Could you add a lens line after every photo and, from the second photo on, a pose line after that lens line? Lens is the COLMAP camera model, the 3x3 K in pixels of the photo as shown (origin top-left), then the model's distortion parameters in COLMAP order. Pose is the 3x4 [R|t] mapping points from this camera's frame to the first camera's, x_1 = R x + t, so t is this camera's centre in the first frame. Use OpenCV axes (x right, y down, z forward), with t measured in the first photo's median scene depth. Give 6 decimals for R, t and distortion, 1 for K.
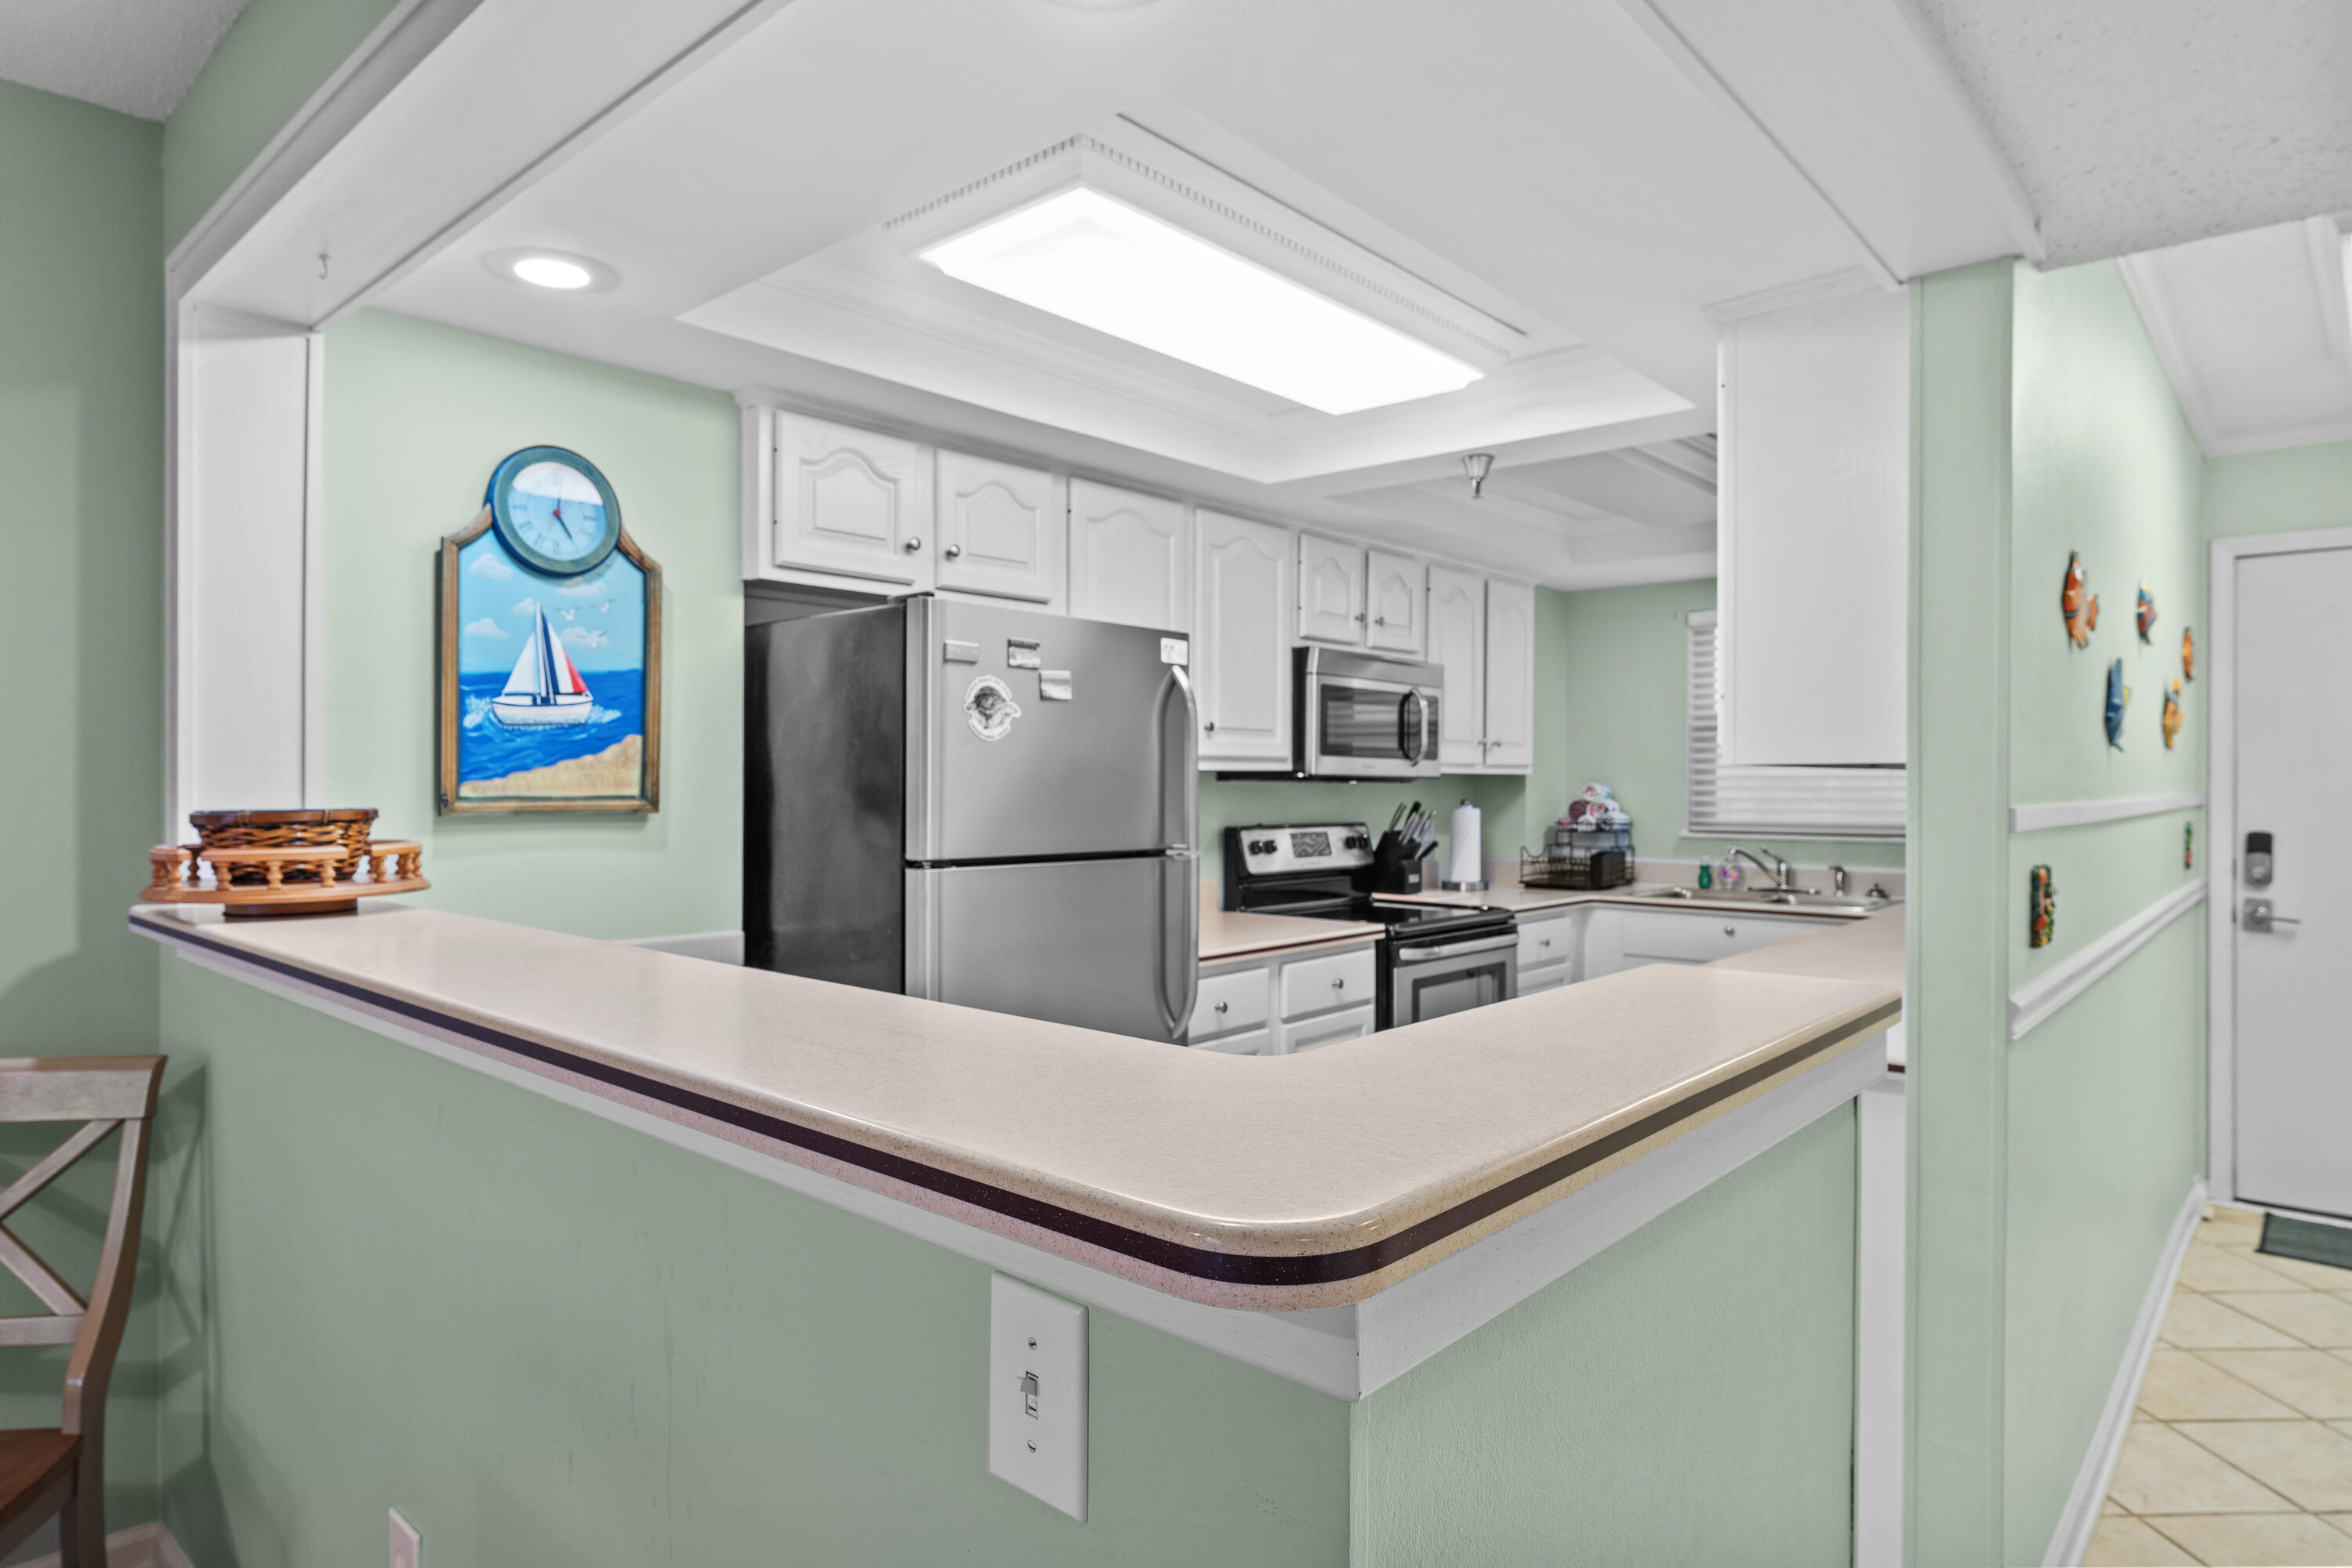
lens RADIAL K [[1316.2, 0, 1162.0], [0, 1316.2, 795.3], [0, 0, 1]] dist [0.002365, -0.000672]
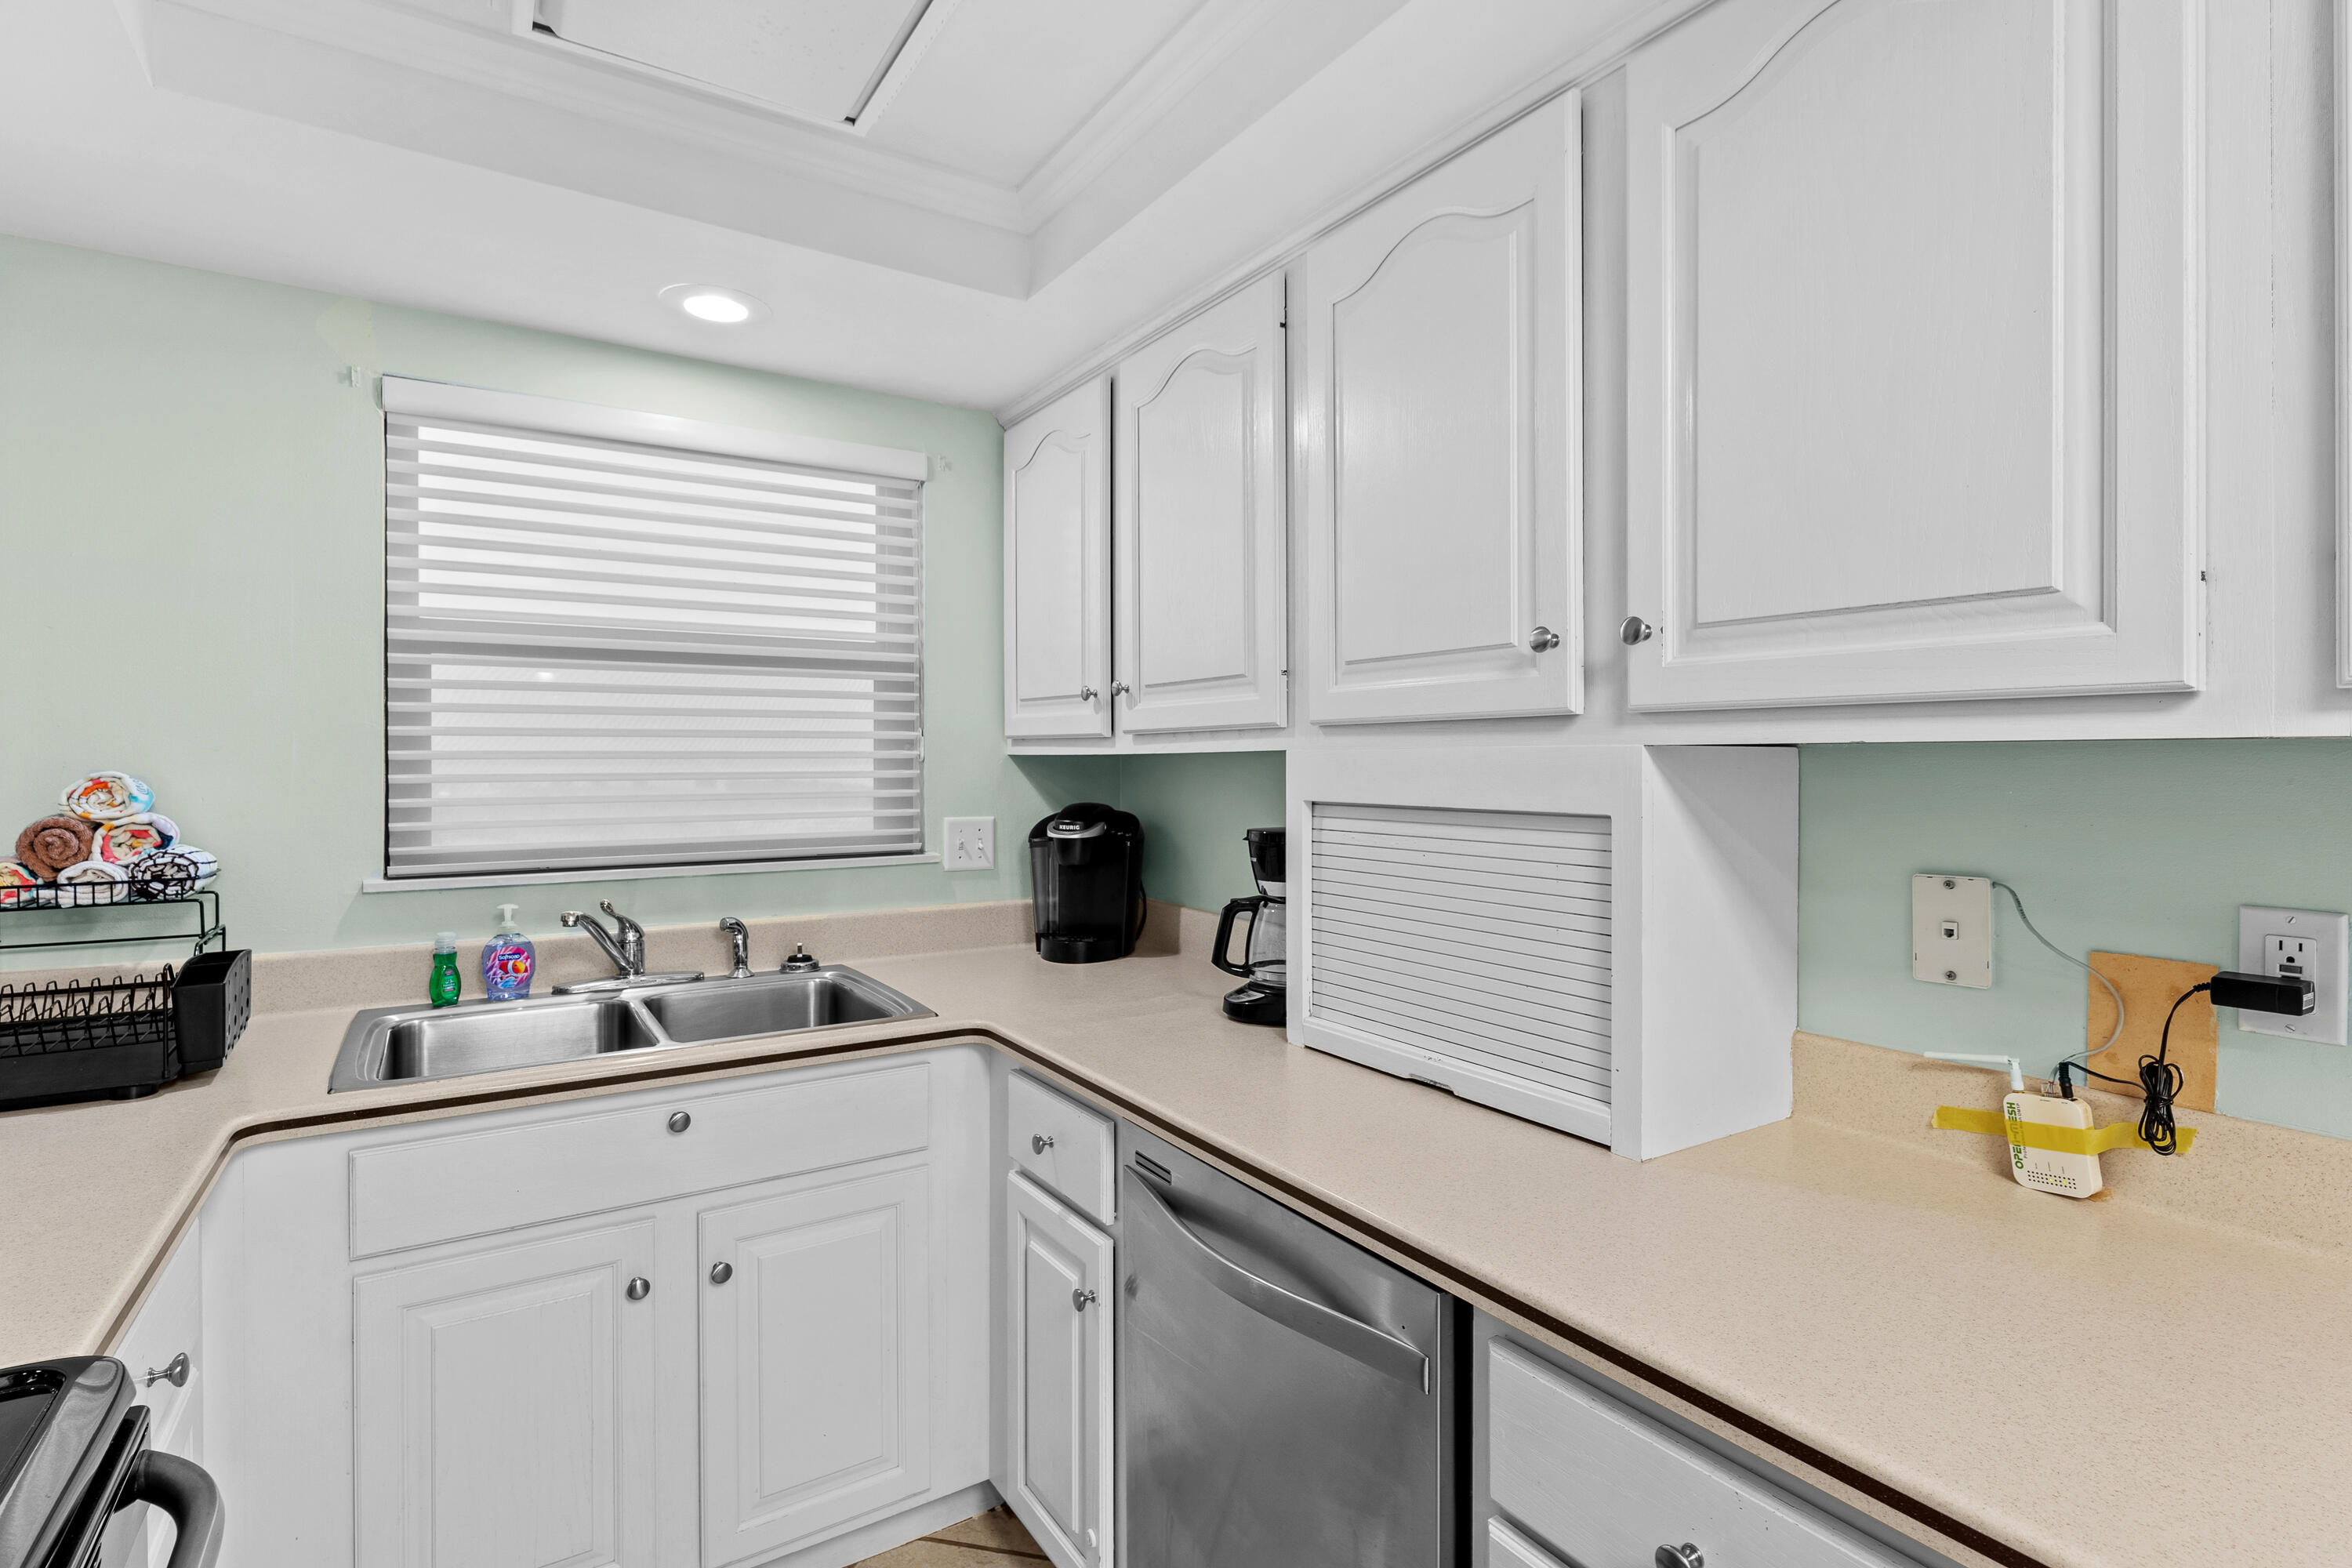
lens RADIAL K [[1133.6, 0, 1167.8], [0, 1133.6, 759.5], [0, 0, 1]] dist [0.000738, -0.001221]
pose [[0.277870, -0.002858, 0.960614, 0.153492], [0.011390, 0.999935, -0.000319, -0.011605], [-0.960551, 0.011031, 0.277885, 0.893620]]
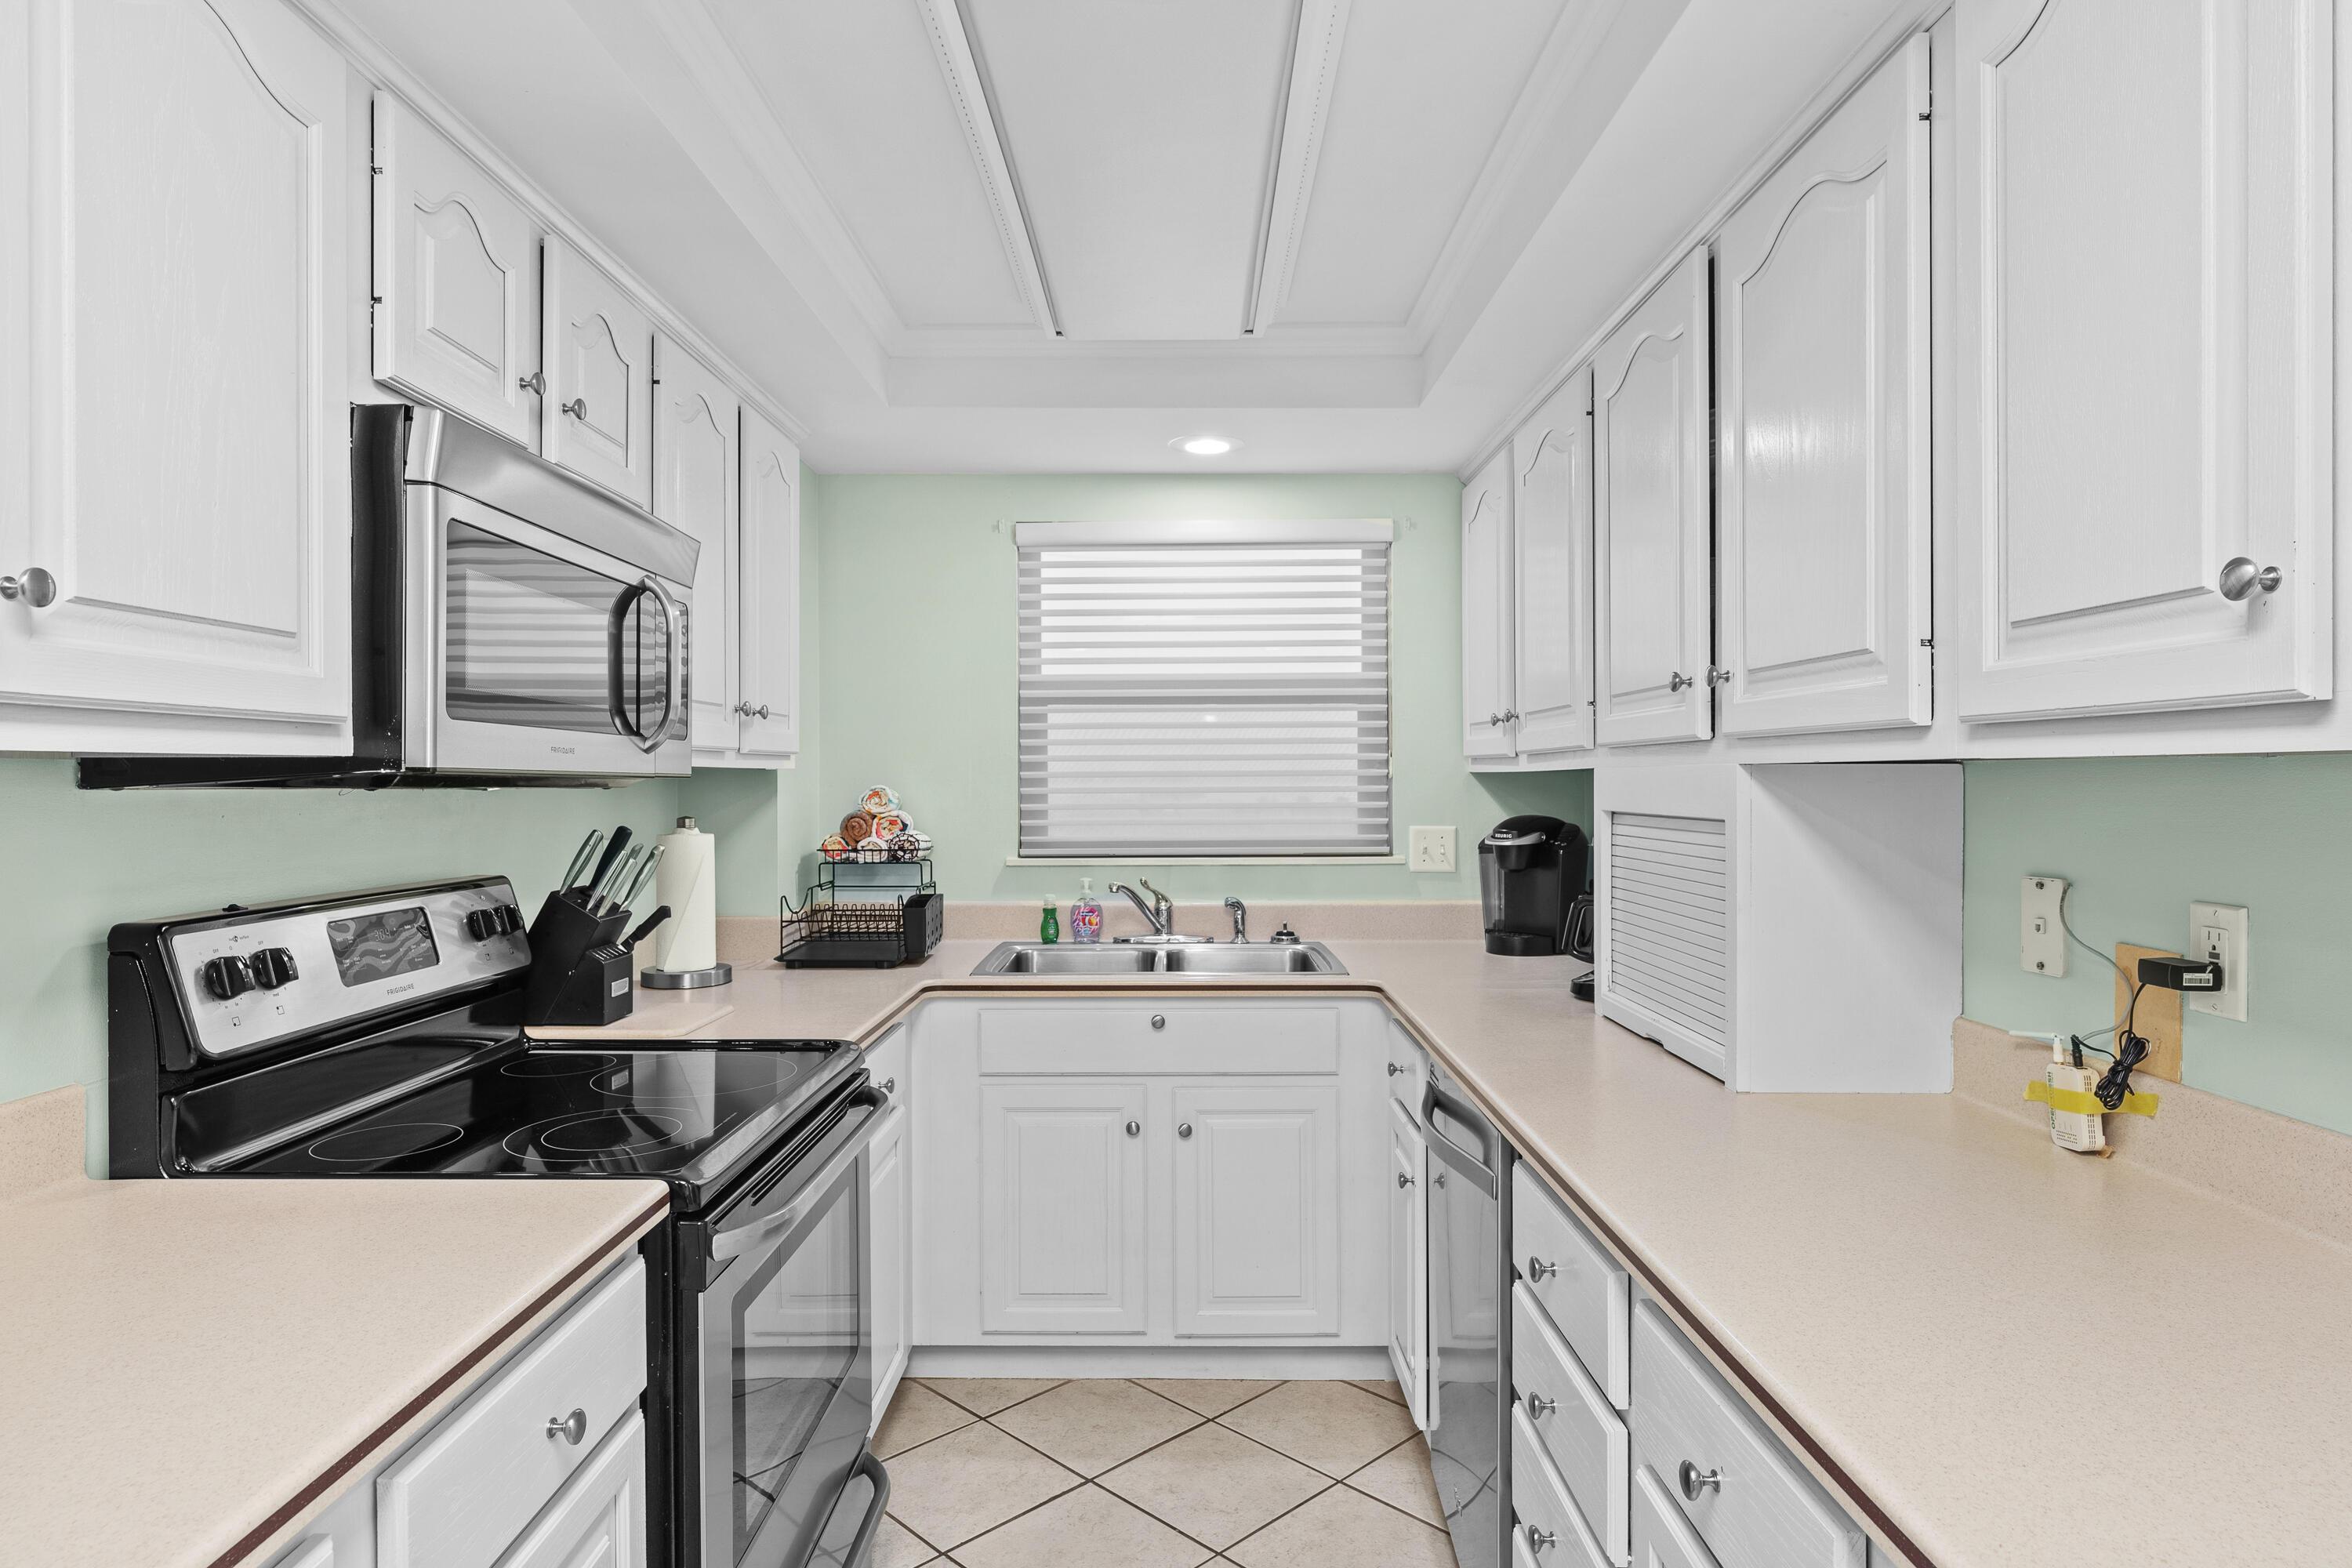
lens RADIAL K [[1316.2, 0, 1165.2], [0, 1316.2, 780.0], [0, 0, 1]] dist [0.002365, -0.000672]
pose [[0.754910, -0.006739, 0.655793, 0.033937], [0.012905, 0.999906, -0.004580, -0.009084], [-0.655701, 0.011920, 0.754926, 0.630635]]
